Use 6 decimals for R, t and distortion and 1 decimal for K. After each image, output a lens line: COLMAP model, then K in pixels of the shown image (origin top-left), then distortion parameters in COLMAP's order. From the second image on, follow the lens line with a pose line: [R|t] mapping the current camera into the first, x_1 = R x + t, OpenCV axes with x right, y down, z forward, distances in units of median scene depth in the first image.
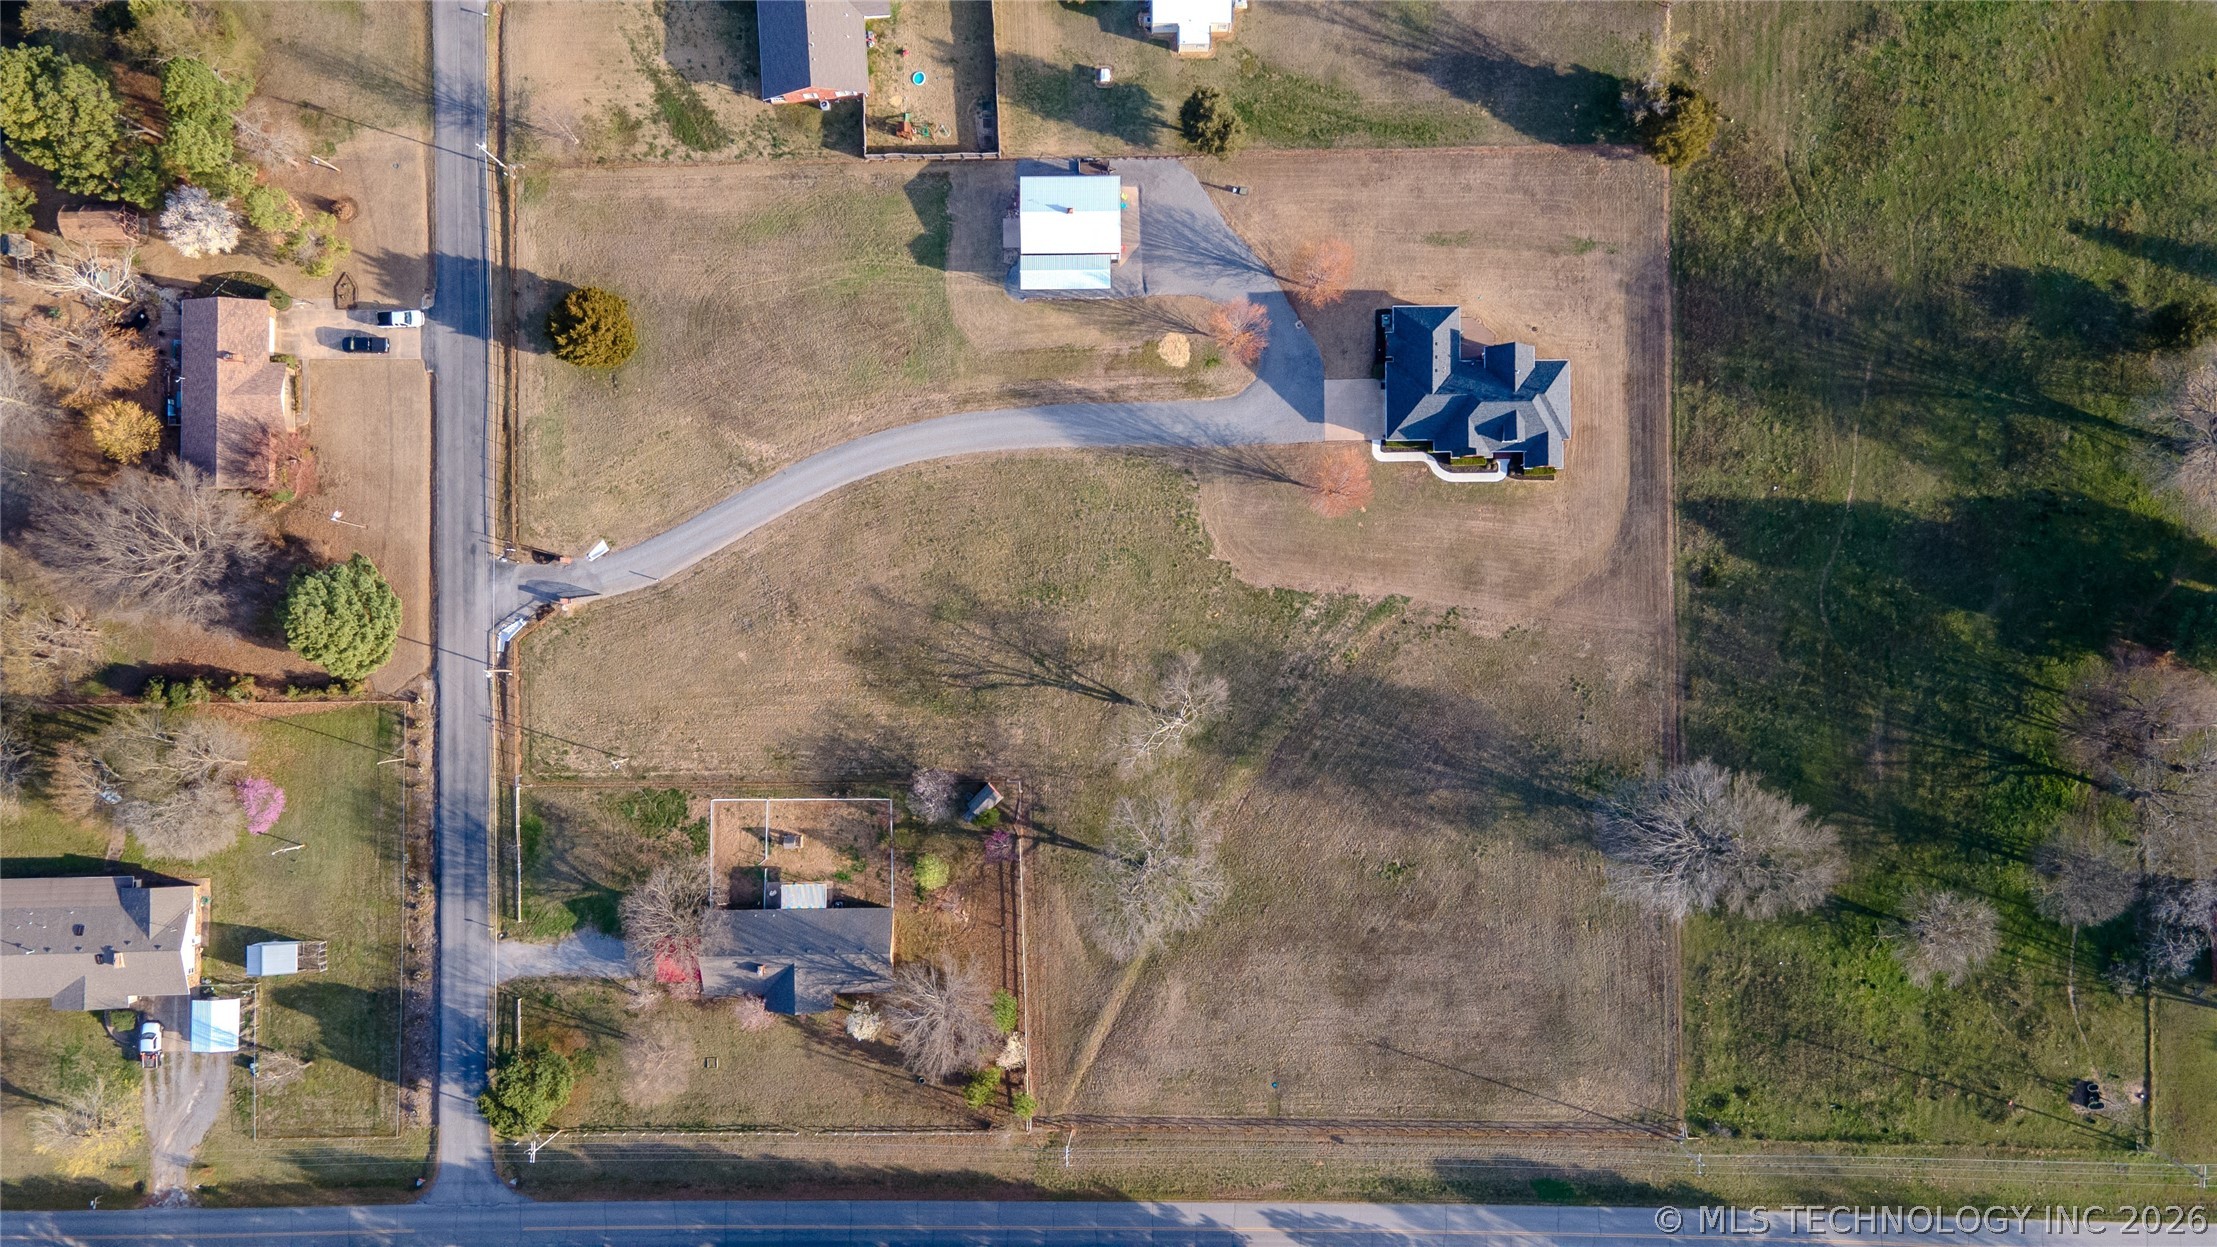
lens RADIAL K [[1617.2, 0, 1118.0], [0, 1617.2, 634.9], [0, 0, 1]] dist [0.031098, 0.030191]
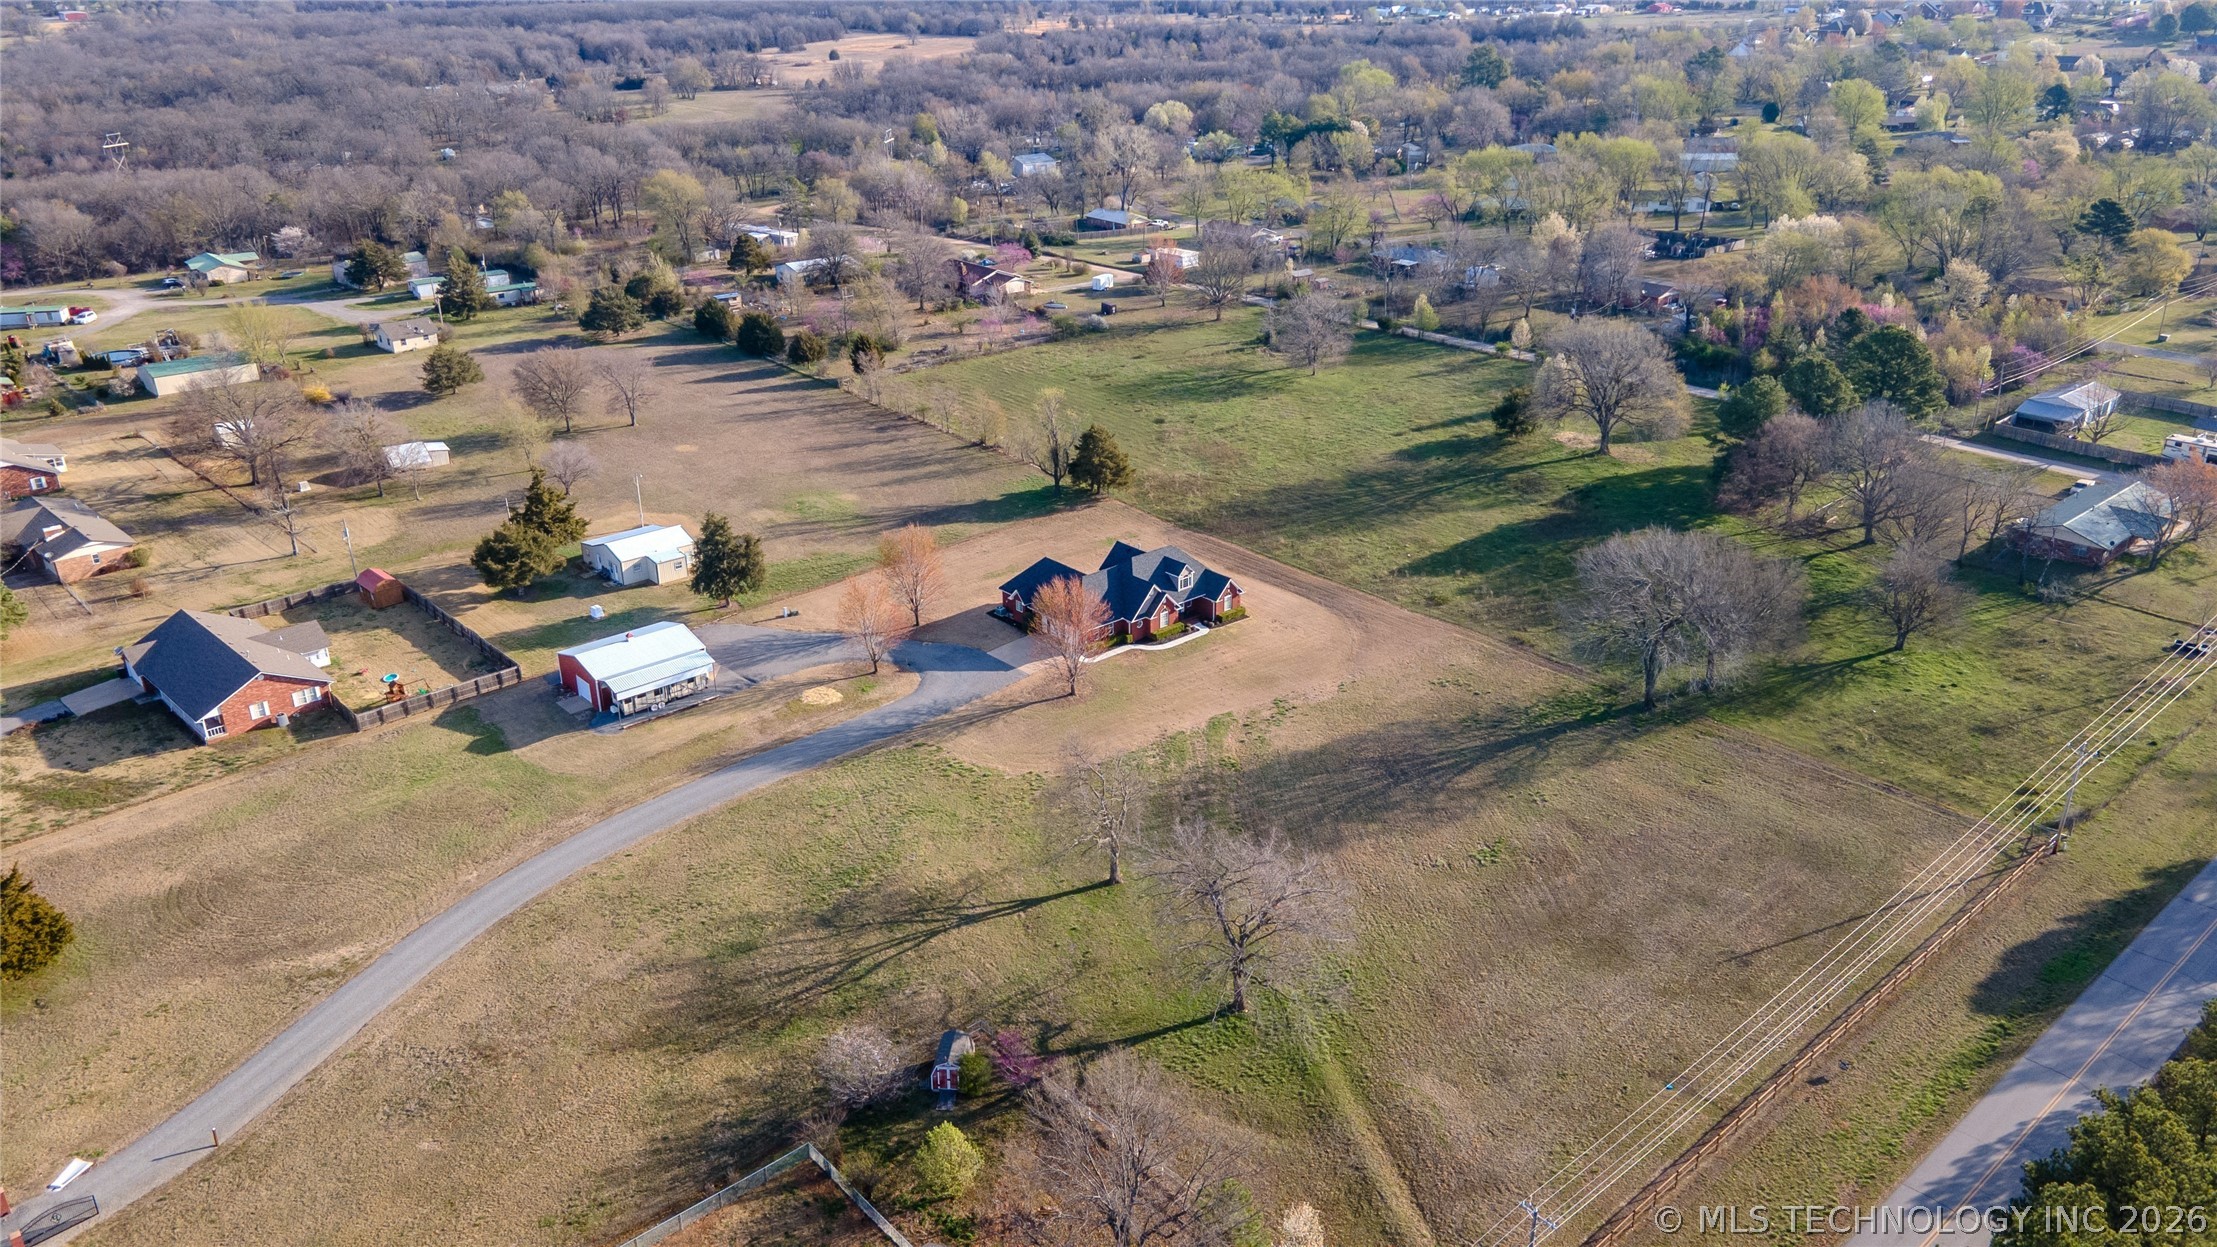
lens RADIAL K [[1617.2, 0, 1102.9], [0, 1617.2, 614.2], [0, 0, 1]] dist [0.031098, 0.030191]
pose [[0.758372, -0.251899, 0.601181, -0.347552], [0.651478, 0.322884, -0.686529, 0.480122], [-0.021175, 0.912301, 0.408973, 0.619400]]
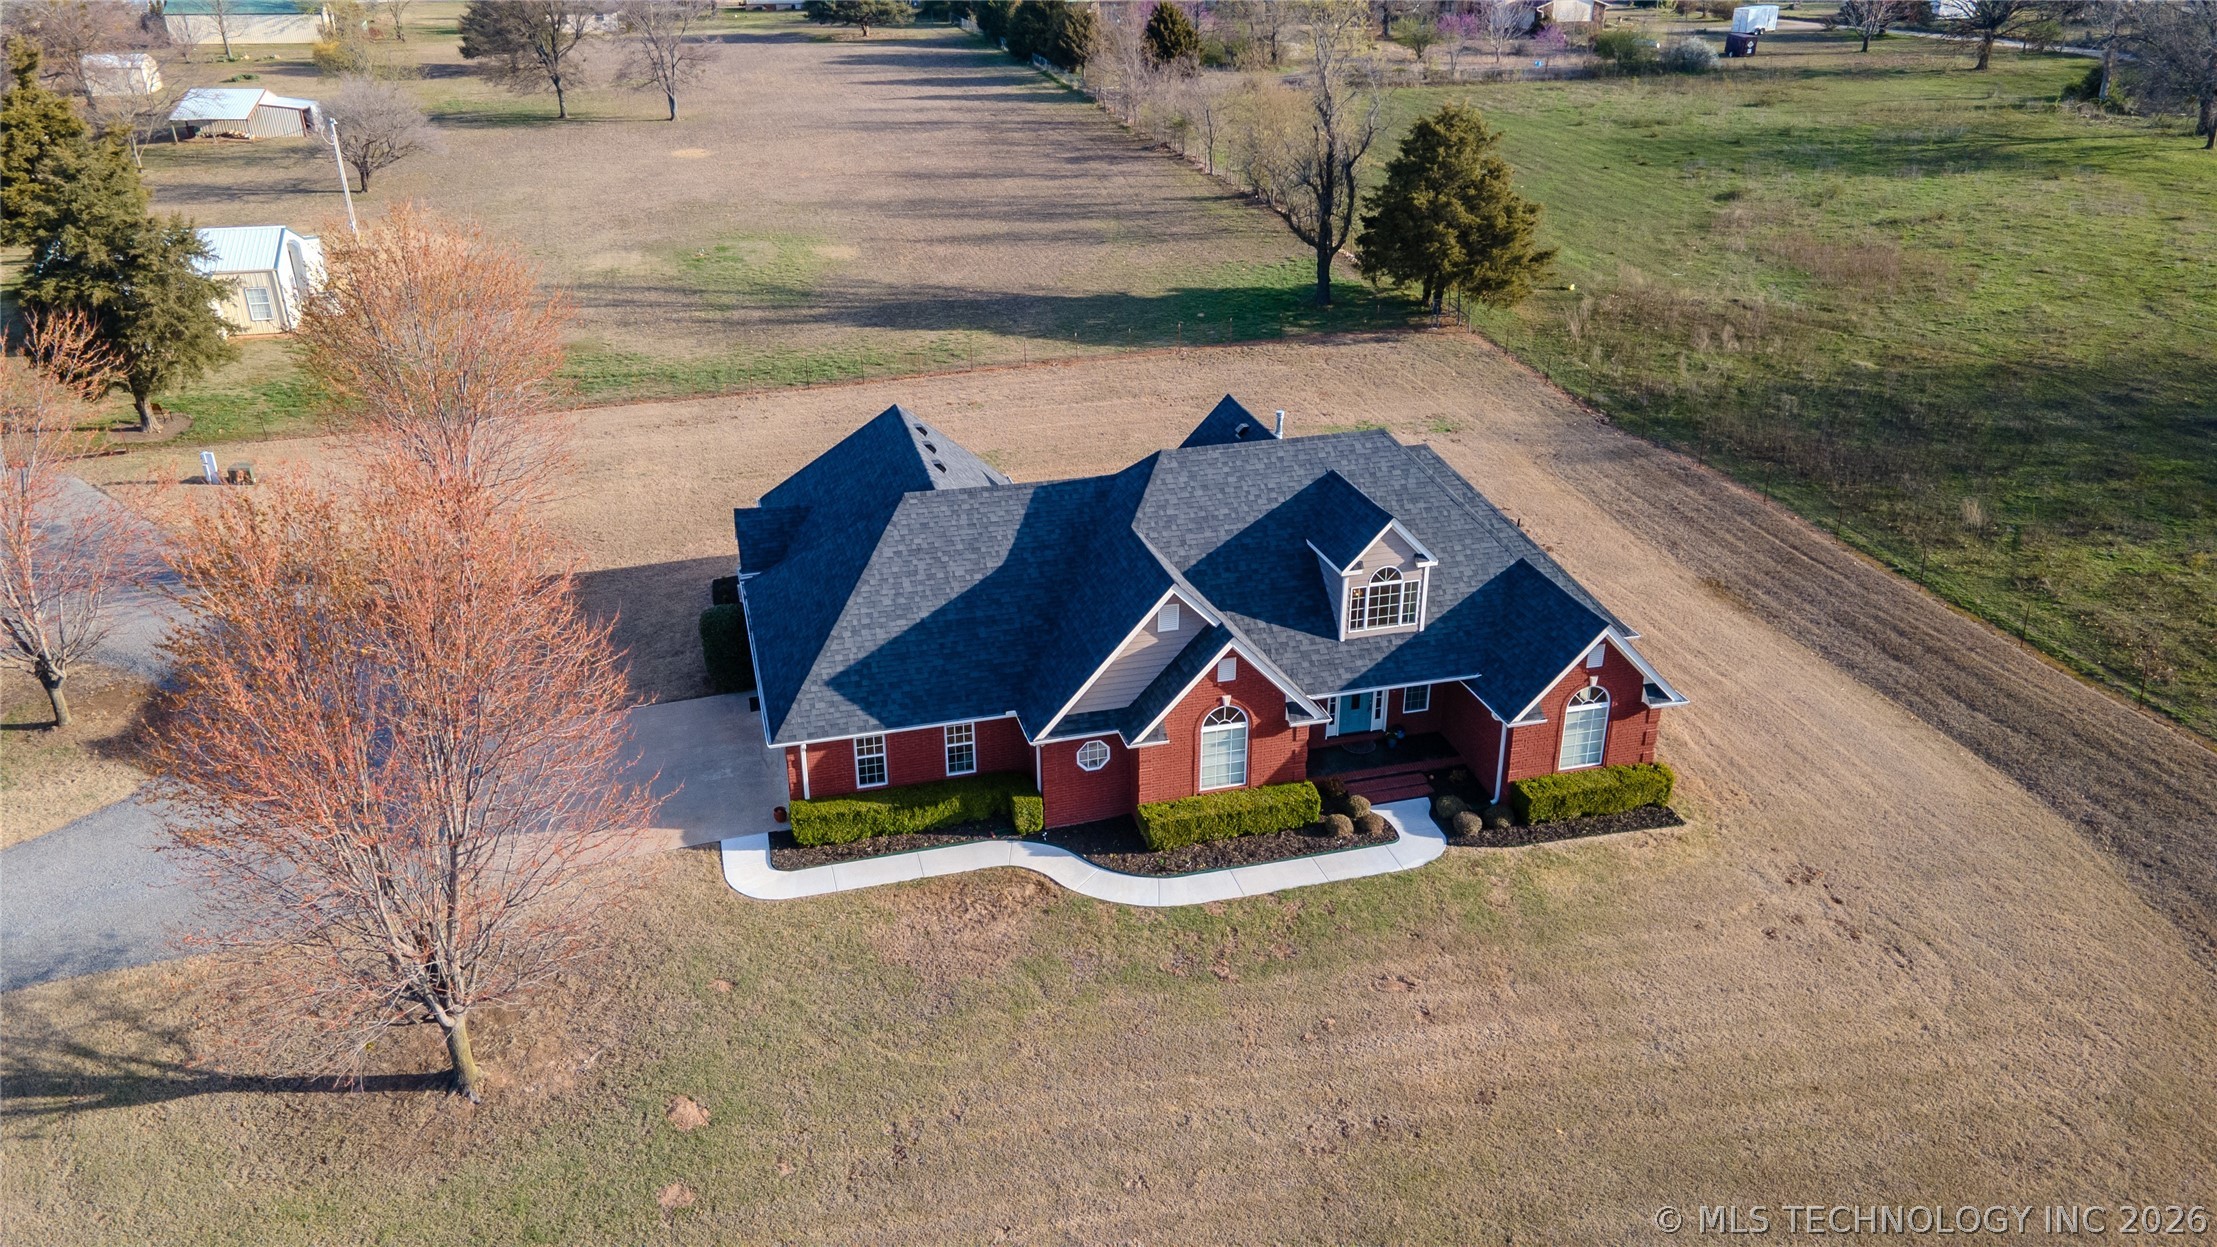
lens RADIAL K [[1617.2, 0, 1111.0], [0, 1617.2, 627.5], [0, 0, 1]] dist [0.031098, 0.030191]
pose [[0.966201, -0.103728, 0.235999, 0.158008], [0.257383, 0.439474, -0.860591, 0.043517], [-0.014448, 0.892246, 0.451319, 0.887537]]
